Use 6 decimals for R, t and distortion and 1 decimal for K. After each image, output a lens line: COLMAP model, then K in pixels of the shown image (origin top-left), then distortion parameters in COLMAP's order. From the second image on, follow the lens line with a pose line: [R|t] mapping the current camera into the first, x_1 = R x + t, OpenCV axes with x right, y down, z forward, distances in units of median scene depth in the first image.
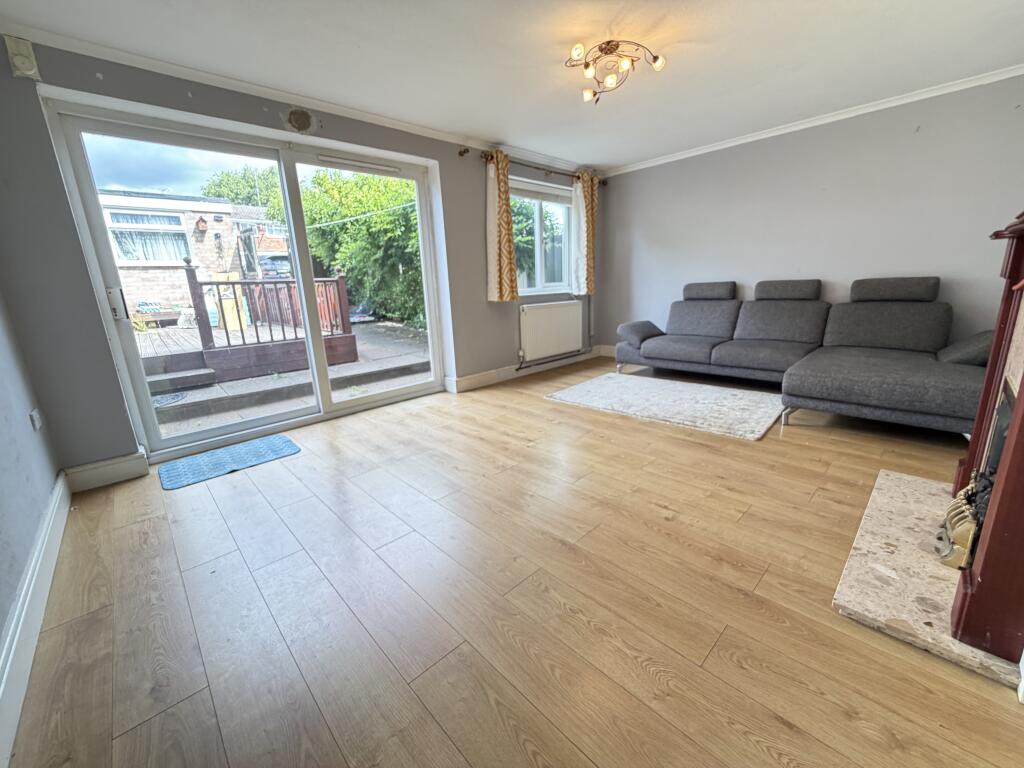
lens RADIAL K [[409.0, 0, 509.6], [0, 409.0, 383.6], [0, 0, 1]] dist [0.000647, -0.000128]
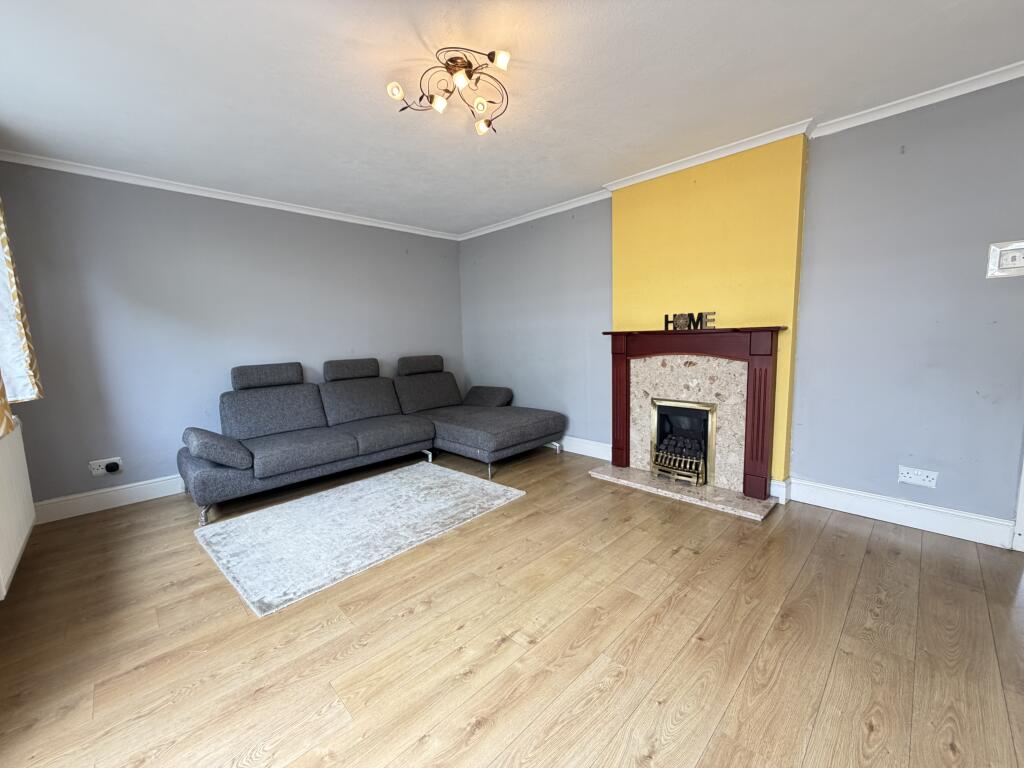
lens RADIAL K [[409.0, 0, 509.6], [0, 409.0, 383.6], [0, 0, 1]] dist [0.000647, -0.000128]
pose [[-0.013864, -0.073857, 0.997172, -0.447434], [0.263752, 0.961678, 0.074896, -0.221109], [-0.964491, 0.264045, 0.006147, 0.832281]]
